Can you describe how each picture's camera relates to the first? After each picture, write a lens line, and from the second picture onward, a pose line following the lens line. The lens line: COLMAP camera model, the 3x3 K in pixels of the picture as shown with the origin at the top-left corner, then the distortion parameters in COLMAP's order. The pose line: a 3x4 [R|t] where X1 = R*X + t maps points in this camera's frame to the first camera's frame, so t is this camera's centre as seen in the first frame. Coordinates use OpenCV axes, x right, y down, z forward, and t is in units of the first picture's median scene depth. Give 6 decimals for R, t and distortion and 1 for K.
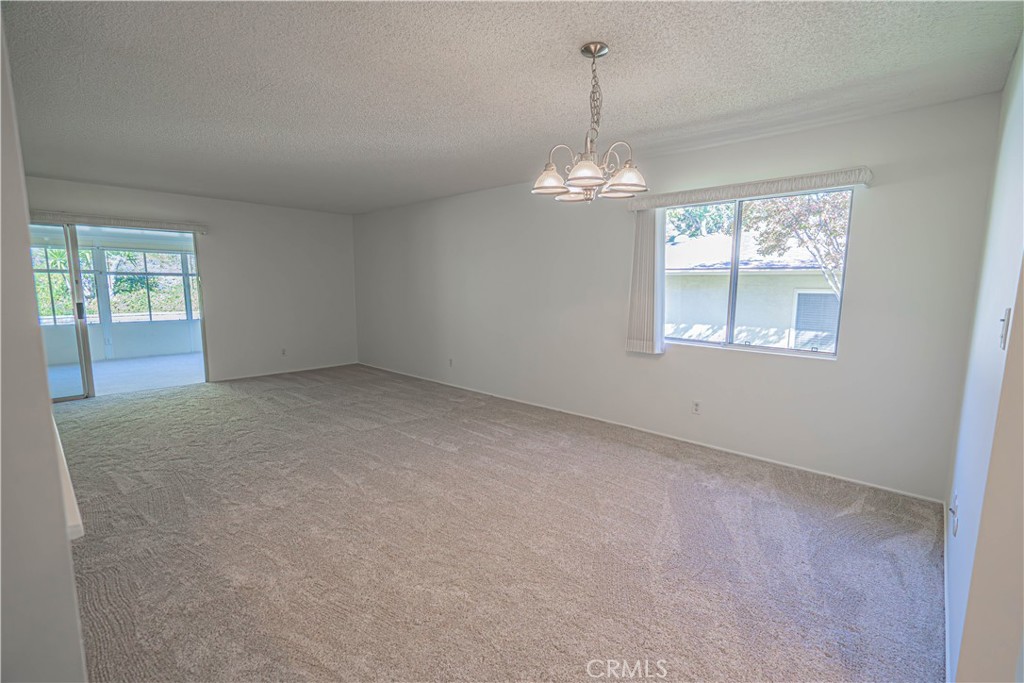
lens RADIAL K [[471.1, 0, 513.5], [0, 471.1, 346.3], [0, 0, 1]] dist [-0.004096, 0.000320]
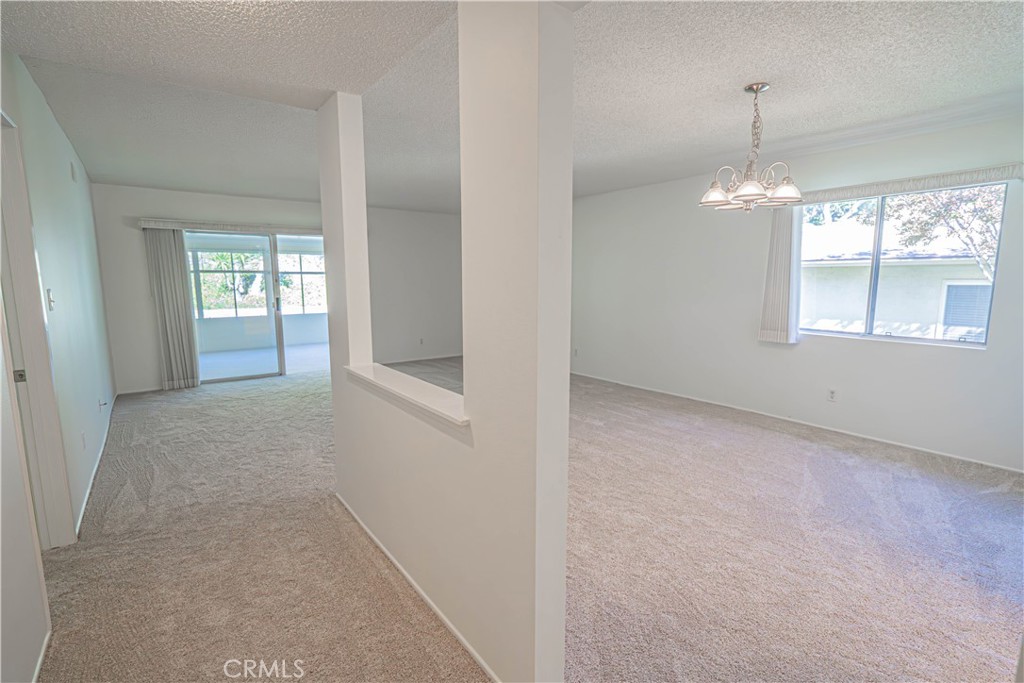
lens RADIAL K [[491.3, 0, 511.9], [0, 491.3, 345.5], [0, 0, 1]] dist [-0.001724, -0.000100]
pose [[0.983265, 0.013857, -0.181656, -0.105709], [-0.012965, 0.999897, 0.006095, 0.020715], [0.181722, -0.003638, 0.983343, -0.186458]]
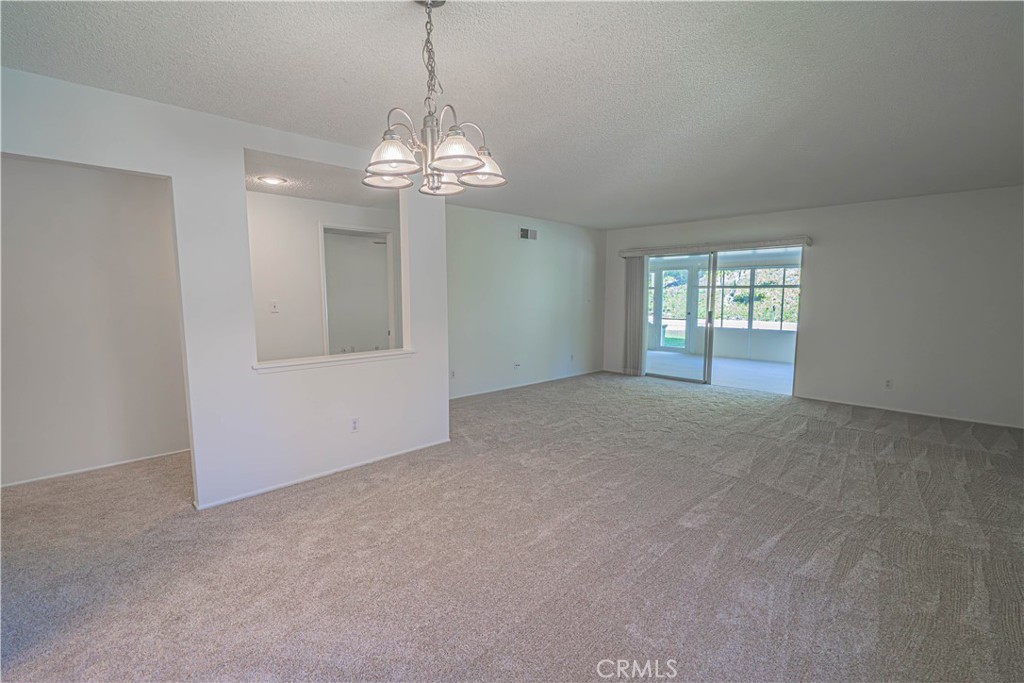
lens RADIAL K [[471.1, 0, 513.5], [0, 471.1, 346.3], [0, 0, 1]] dist [-0.004096, 0.000320]
pose [[-0.054058, 0.106584, -0.992833, 0.510715], [-0.132119, 0.984782, 0.112914, -0.087431], [0.989759, 0.137276, -0.039154, 0.634465]]
